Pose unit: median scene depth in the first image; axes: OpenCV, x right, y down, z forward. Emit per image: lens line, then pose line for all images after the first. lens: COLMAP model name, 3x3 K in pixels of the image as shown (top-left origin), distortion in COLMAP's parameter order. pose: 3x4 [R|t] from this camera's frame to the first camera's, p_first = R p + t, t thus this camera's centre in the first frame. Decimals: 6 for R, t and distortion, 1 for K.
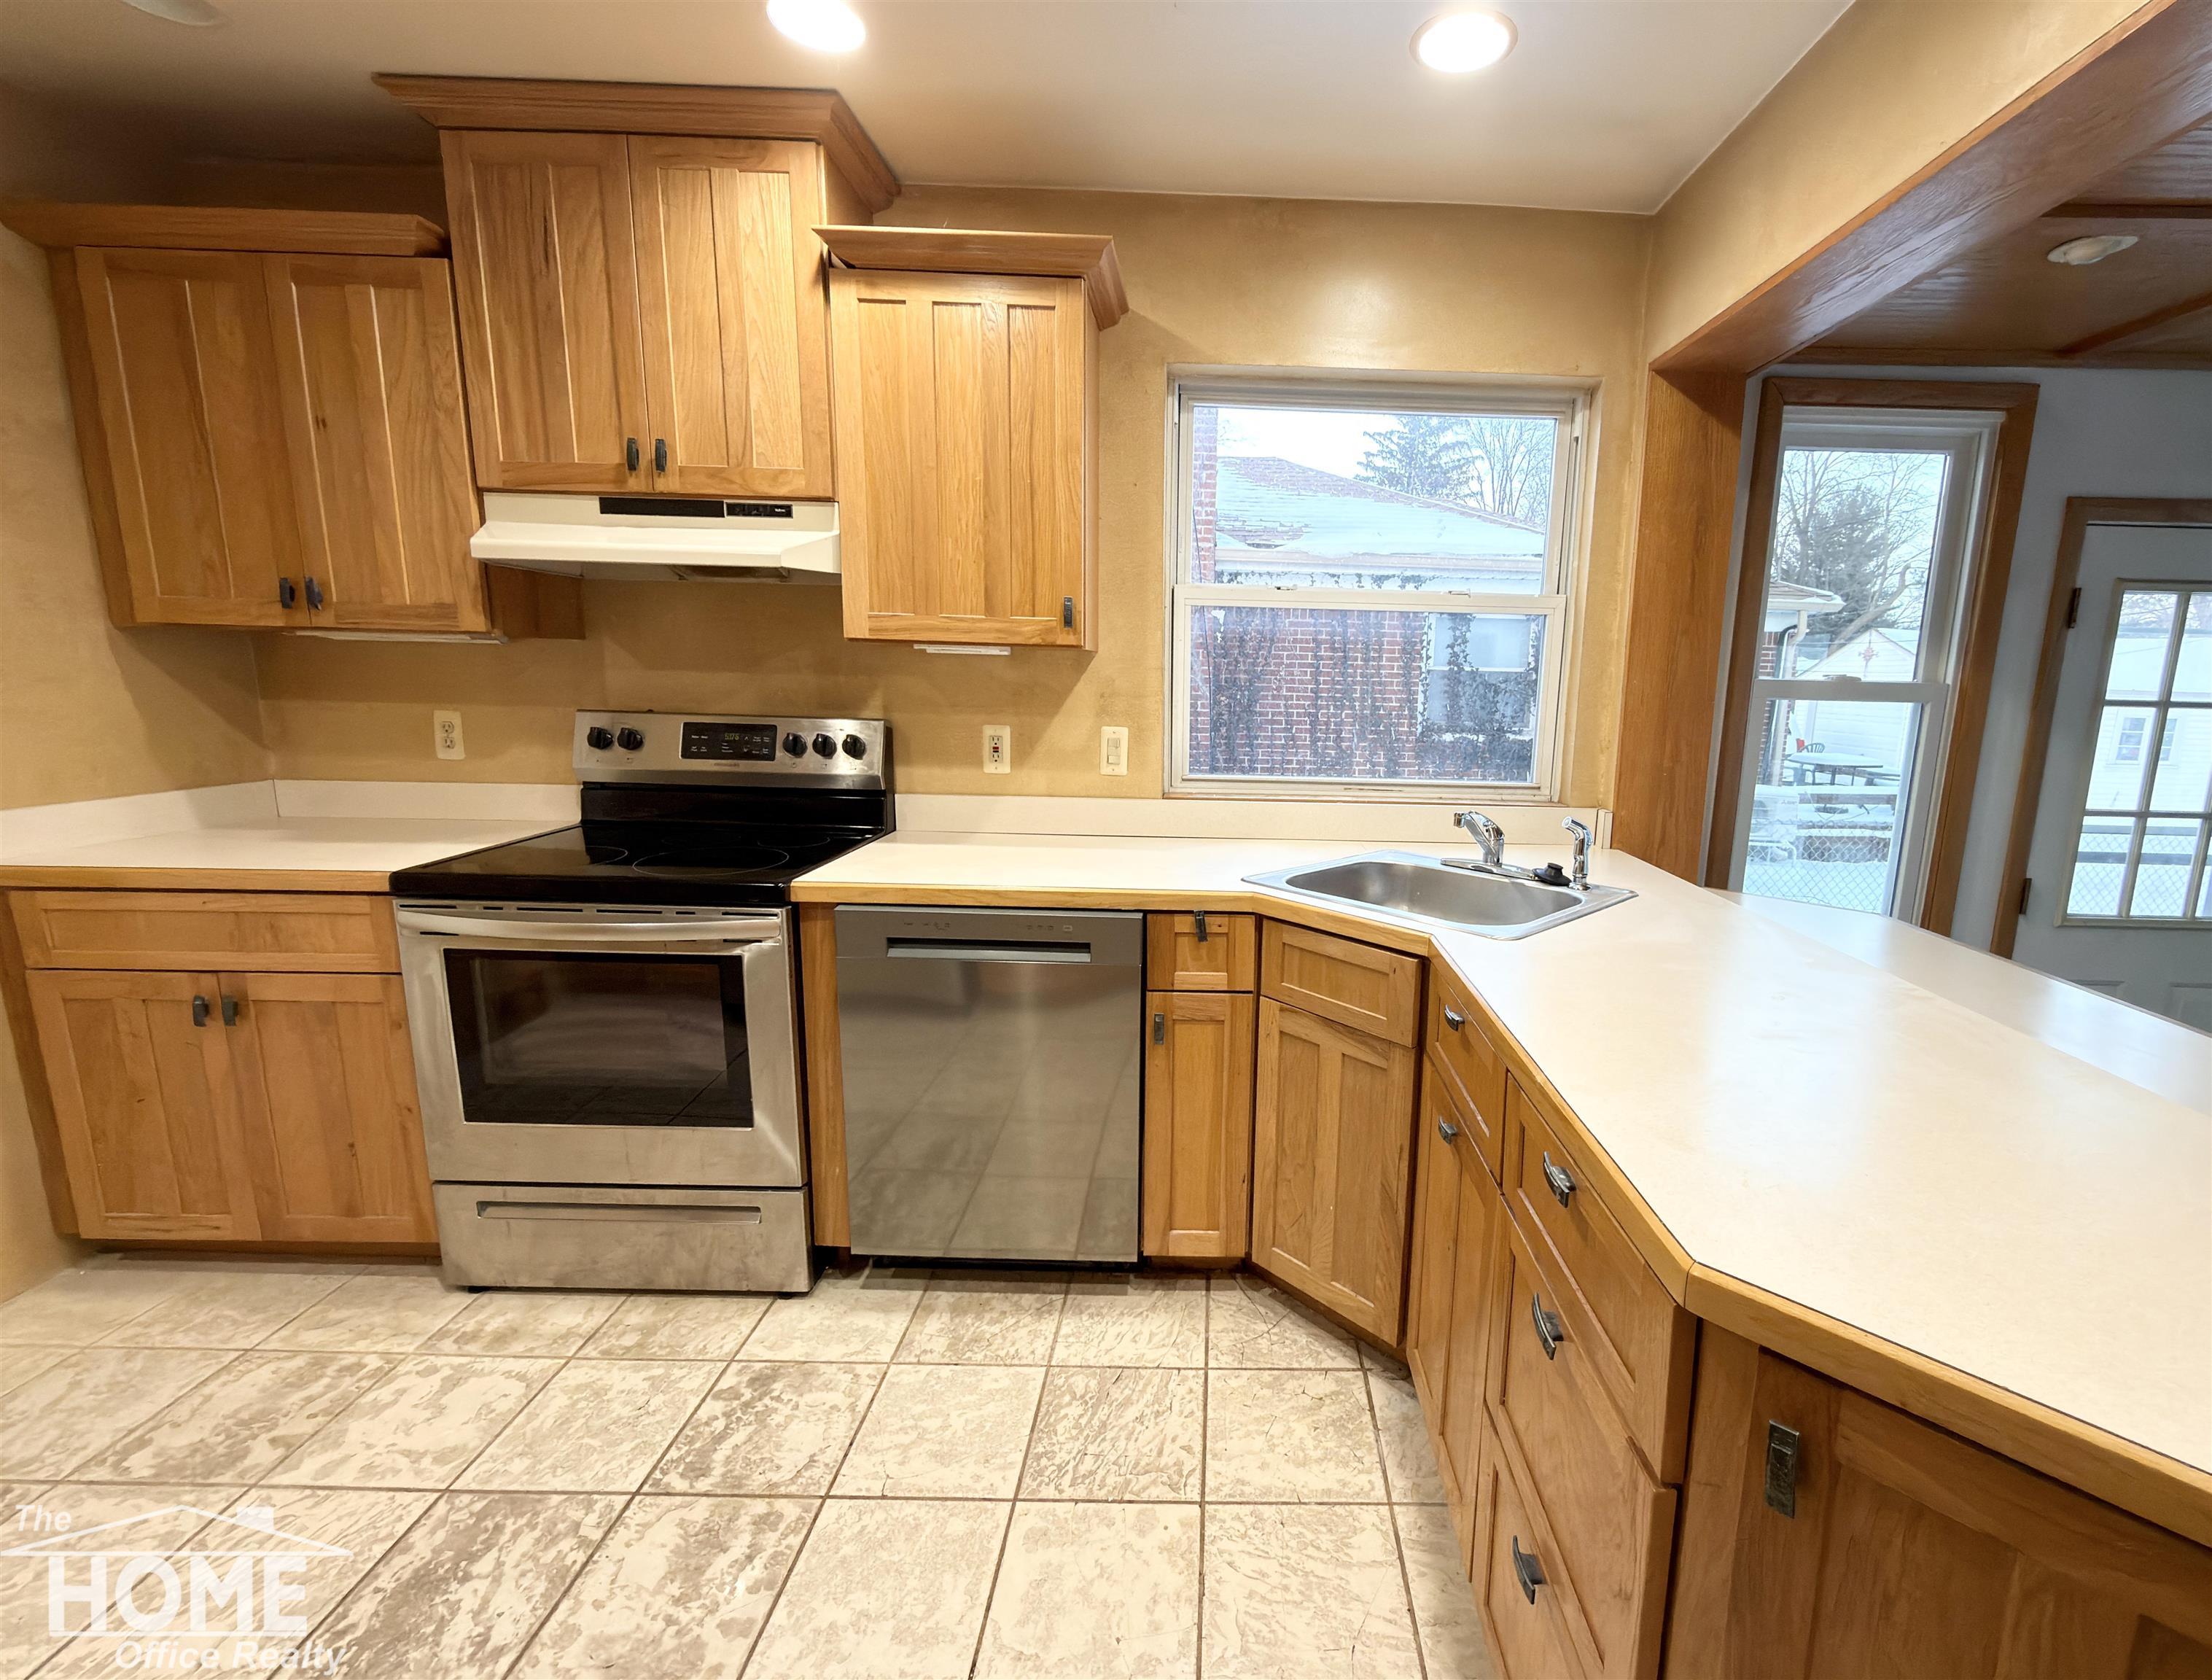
lens RADIAL K [[954.8, 0, 1229.9], [0, 954.8, 845.4], [0, 0, 1]] dist [0.004135, -0.000336]
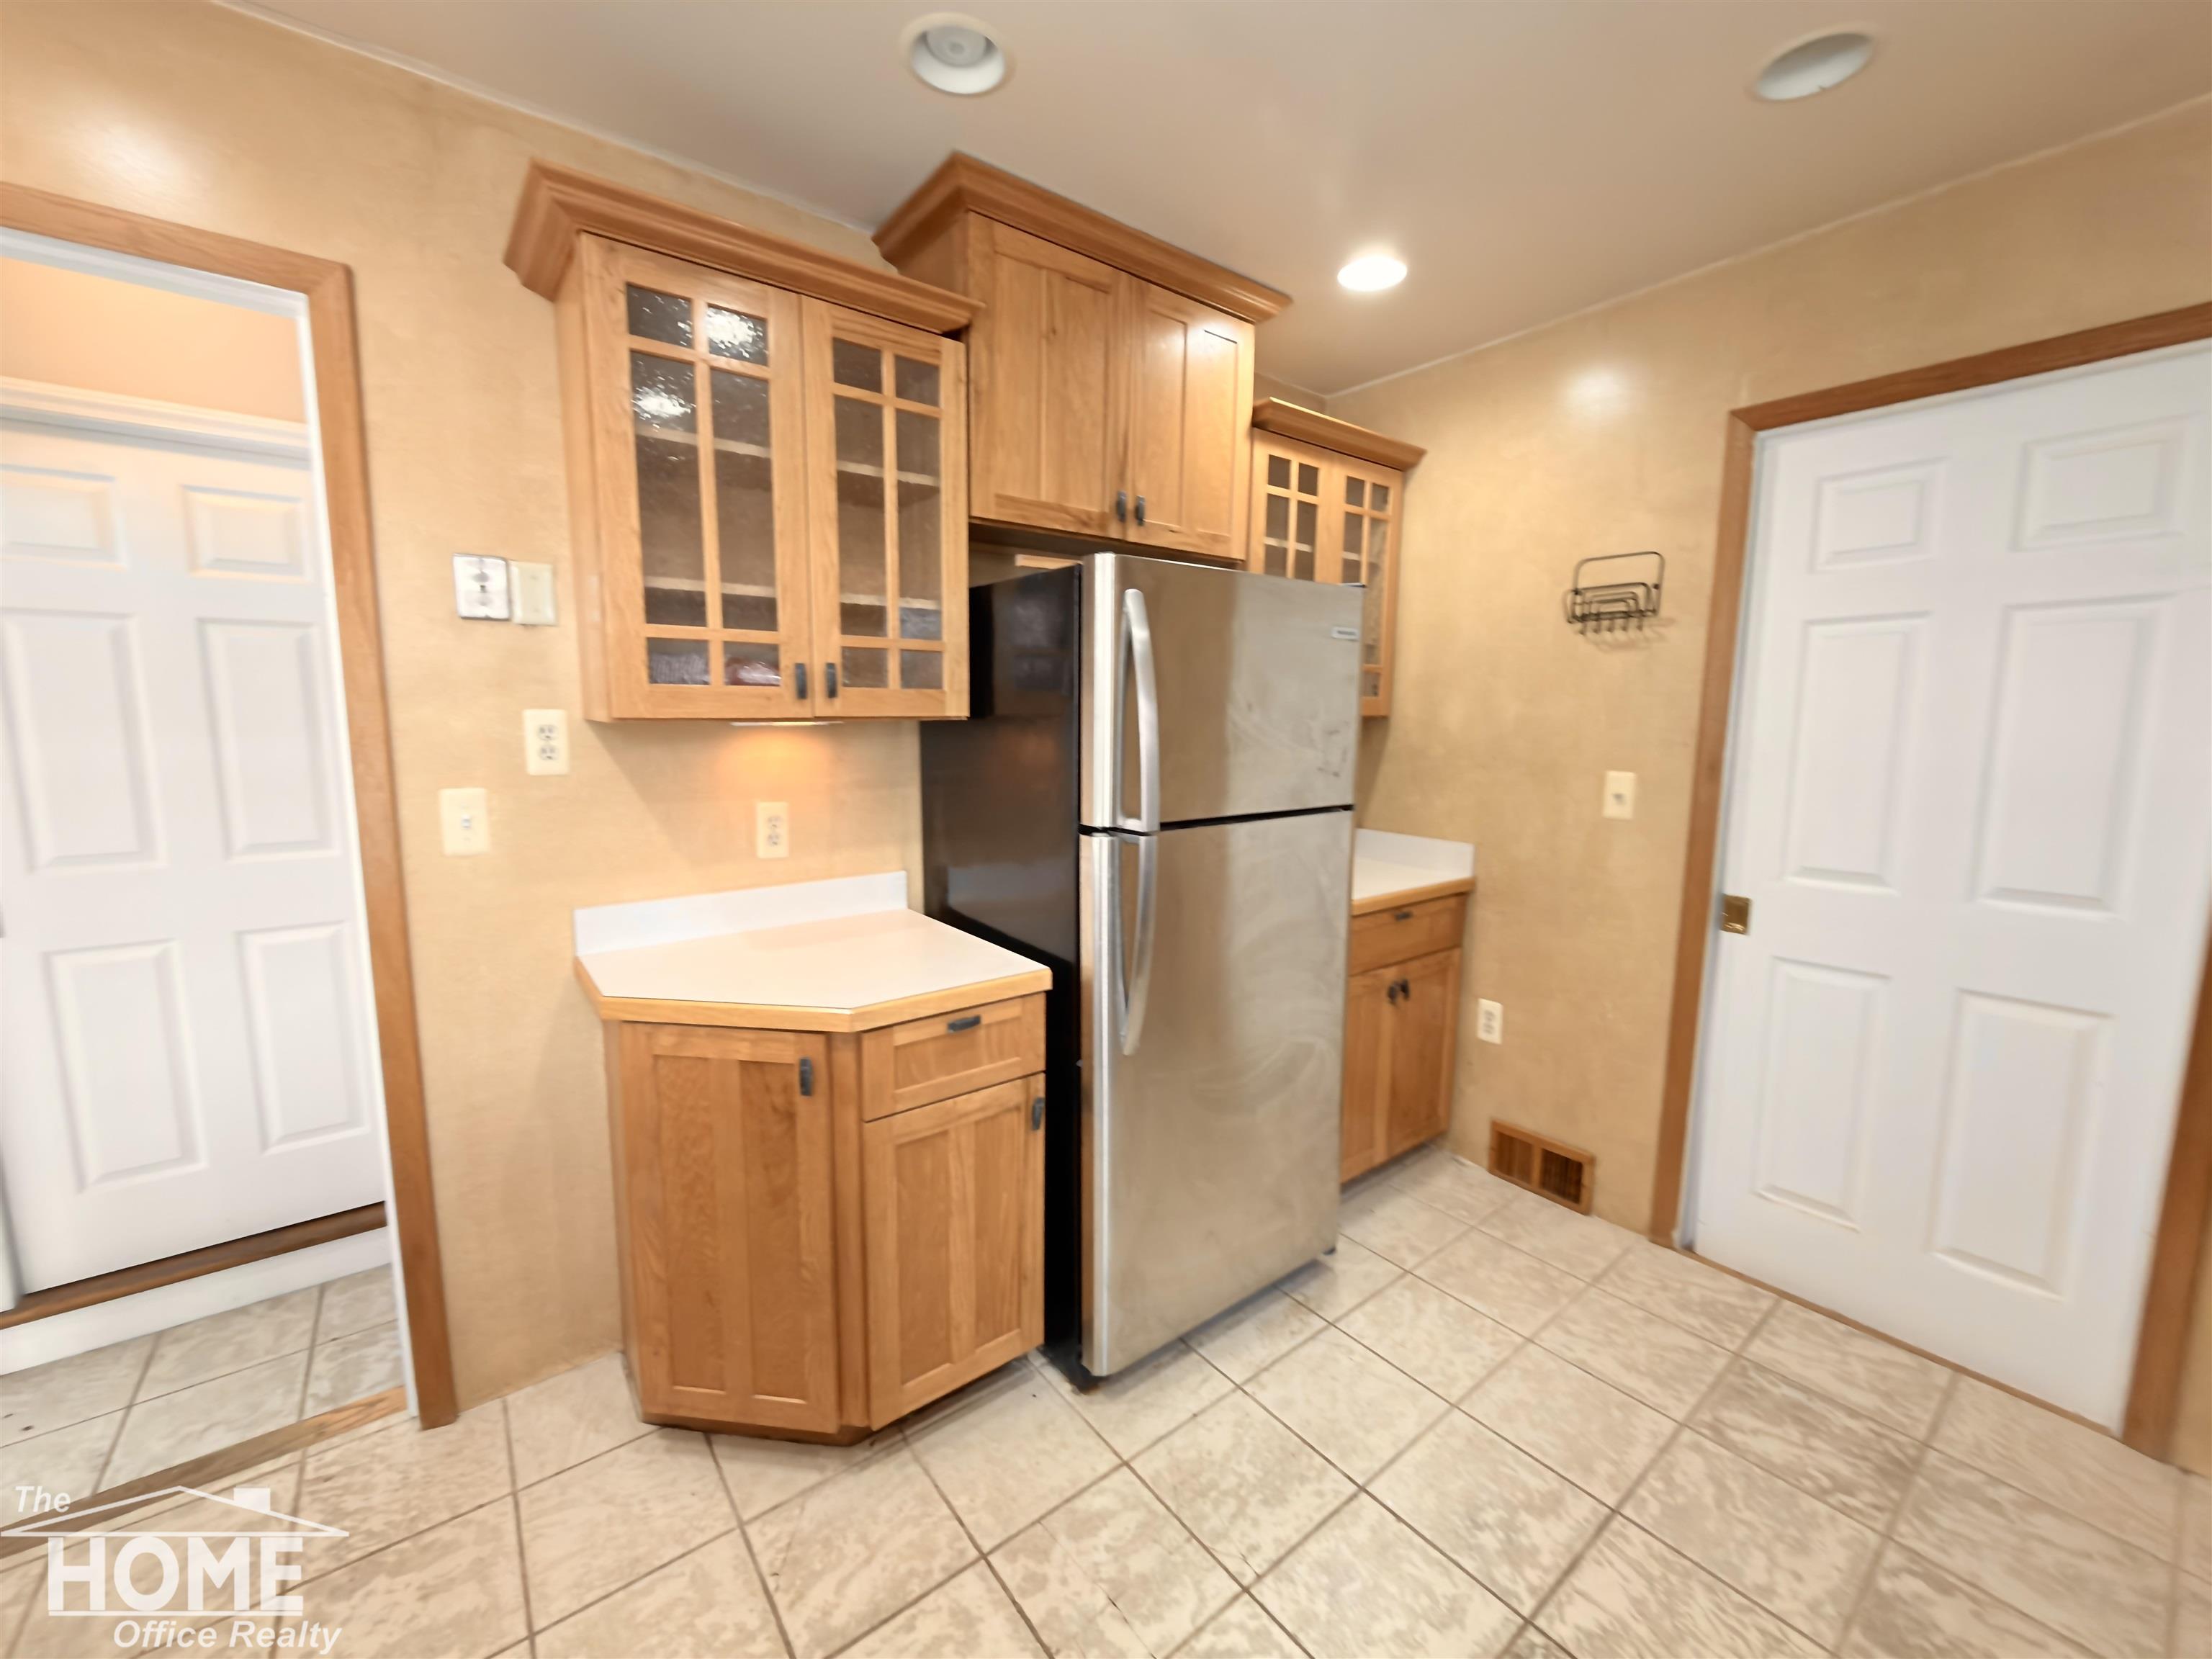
lens RADIAL K [[880.1, 0, 1094.3], [0, 880.1, 827.9], [0, 0, 1]] dist [0.000549, -0.000072]
pose [[-0.797309, 0.047399, -0.601707, 0.021038], [-0.132672, 0.958766, 0.251327, -0.136804], [0.588809, 0.280215, -0.758145, 0.619872]]
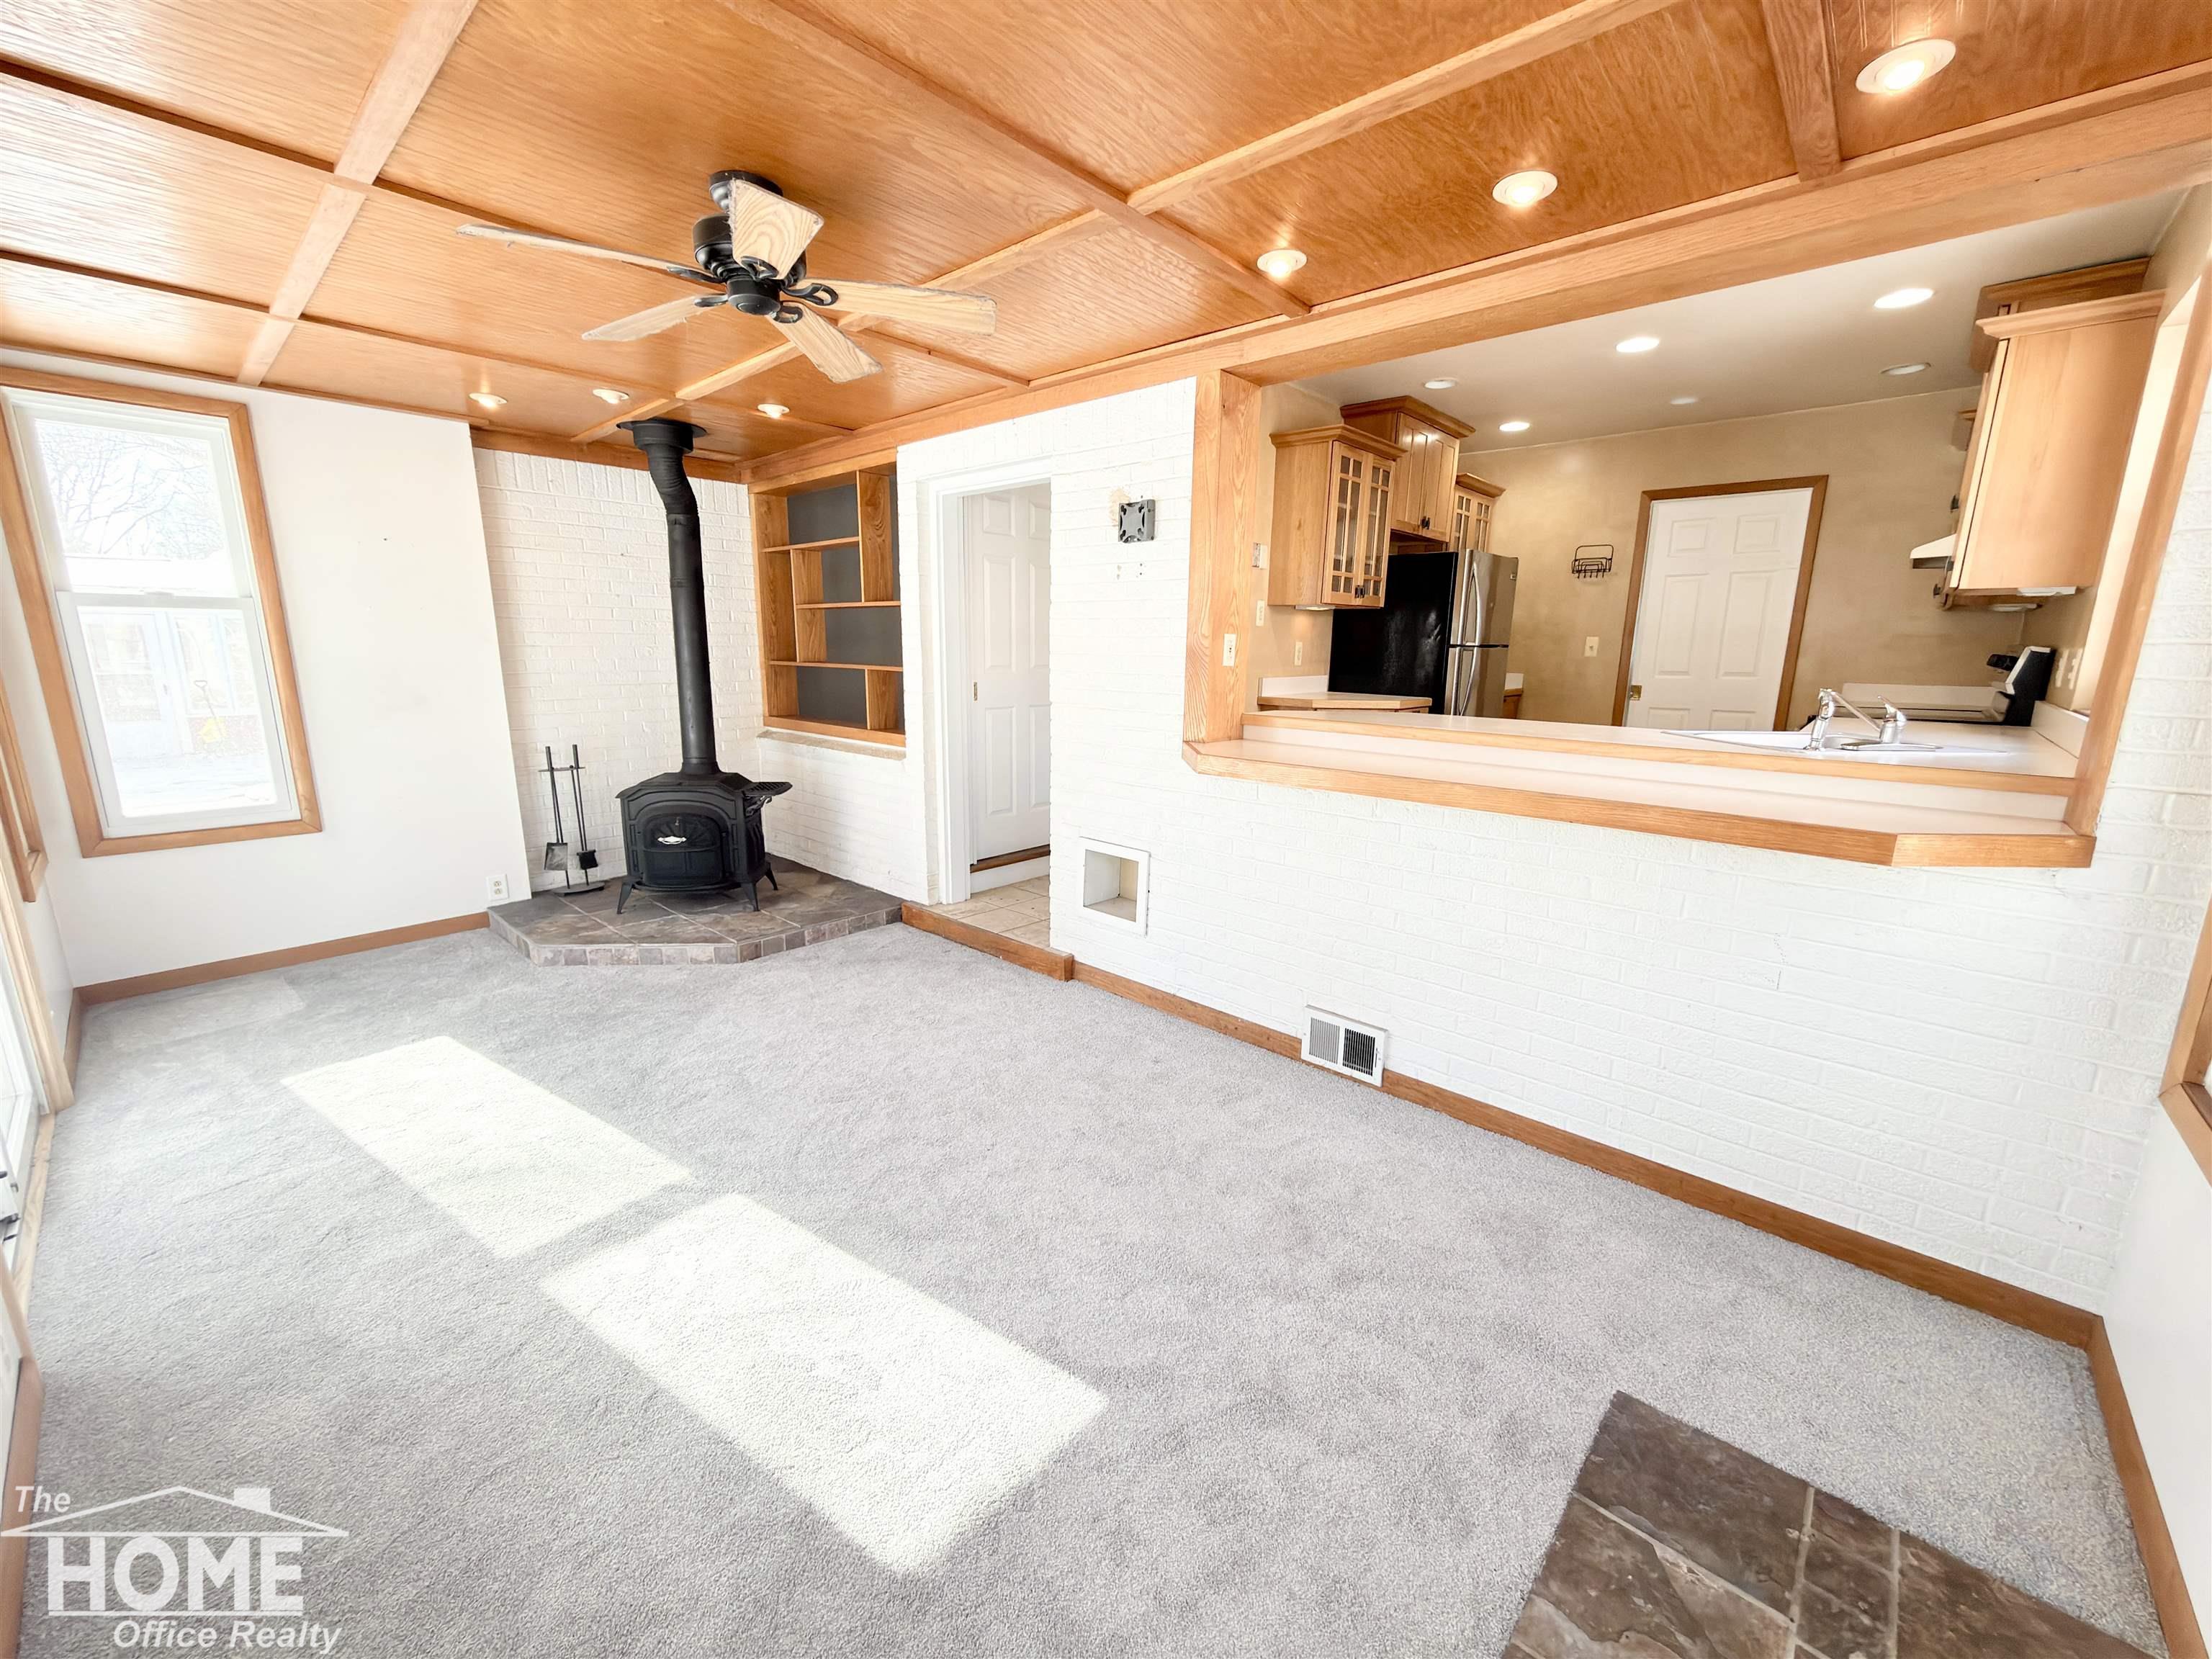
lens RADIAL K [[880.1, 0, 1105.8], [0, 880.1, 826.6], [0, 0, 1]] dist [0.000549, -0.000072]
pose [[-0.674707, 0.117003, -0.728753, 1.551980], [-0.159899, 0.940736, 0.299078, -0.050528], [0.720557, 0.318317, -0.616013, 0.868983]]
